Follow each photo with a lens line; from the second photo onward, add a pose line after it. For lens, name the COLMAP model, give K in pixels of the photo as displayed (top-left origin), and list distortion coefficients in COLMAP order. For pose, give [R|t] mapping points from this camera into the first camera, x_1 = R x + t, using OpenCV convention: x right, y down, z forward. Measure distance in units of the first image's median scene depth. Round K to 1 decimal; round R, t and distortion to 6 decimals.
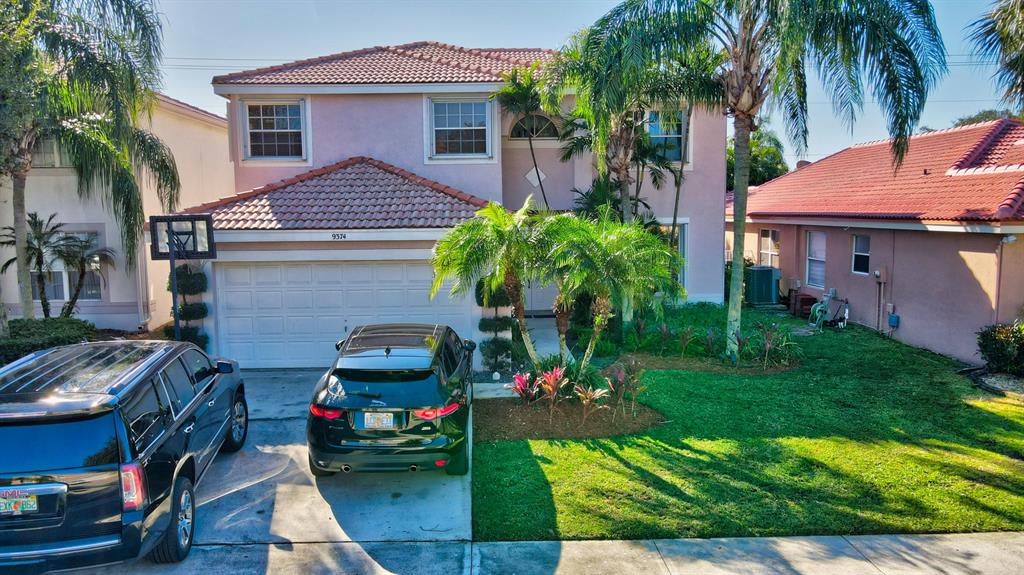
lens RADIAL K [[752.6, 0, 512.0], [0, 752.6, 287.5], [0, 0, 1]] dist [-0.000564, 0.024900]
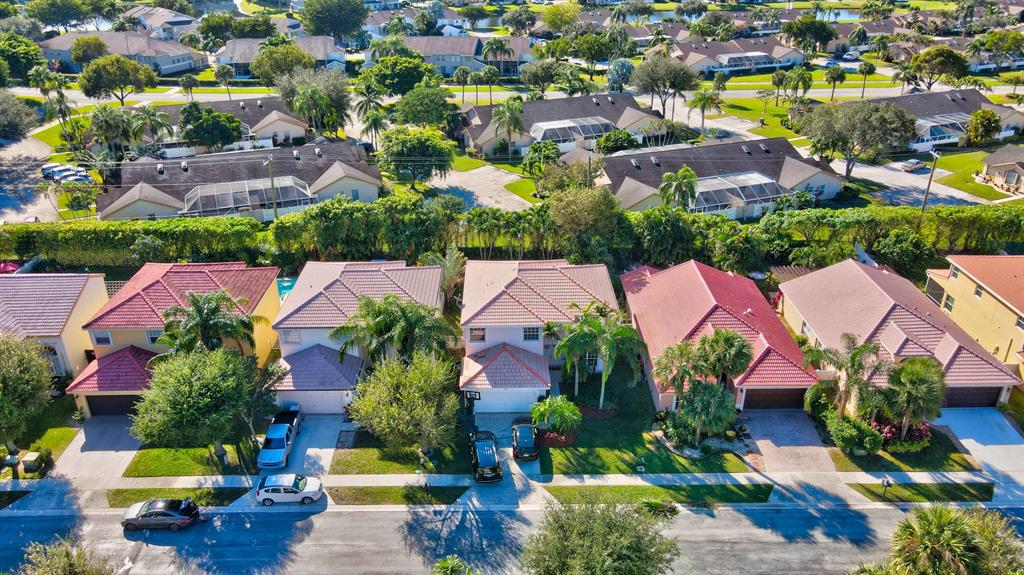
lens RADIAL K [[752.6, 0, 512.0], [0, 752.6, 287.5], [0, 0, 1]] dist [-0.000564, 0.024900]
pose [[0.999541, 0.016140, -0.025647, -0.126447], [-0.006211, 0.937496, 0.347941, -2.803102], [0.029660, -0.347622, 0.937166, -3.735414]]
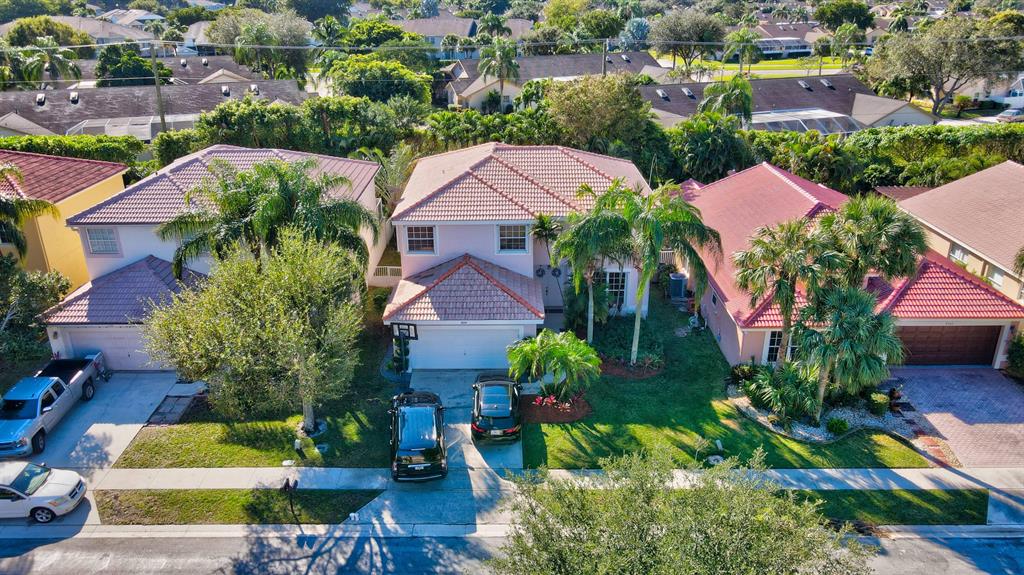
lens RADIAL K [[752.6, 0, 512.0], [0, 752.6, 287.5], [0, 0, 1]] dist [-0.000564, 0.024900]
pose [[0.999239, 0.017341, -0.034924, 0.003004], [-0.006779, 0.959286, 0.282356, -1.140756], [0.038399, -0.281905, 0.958674, -1.667428]]
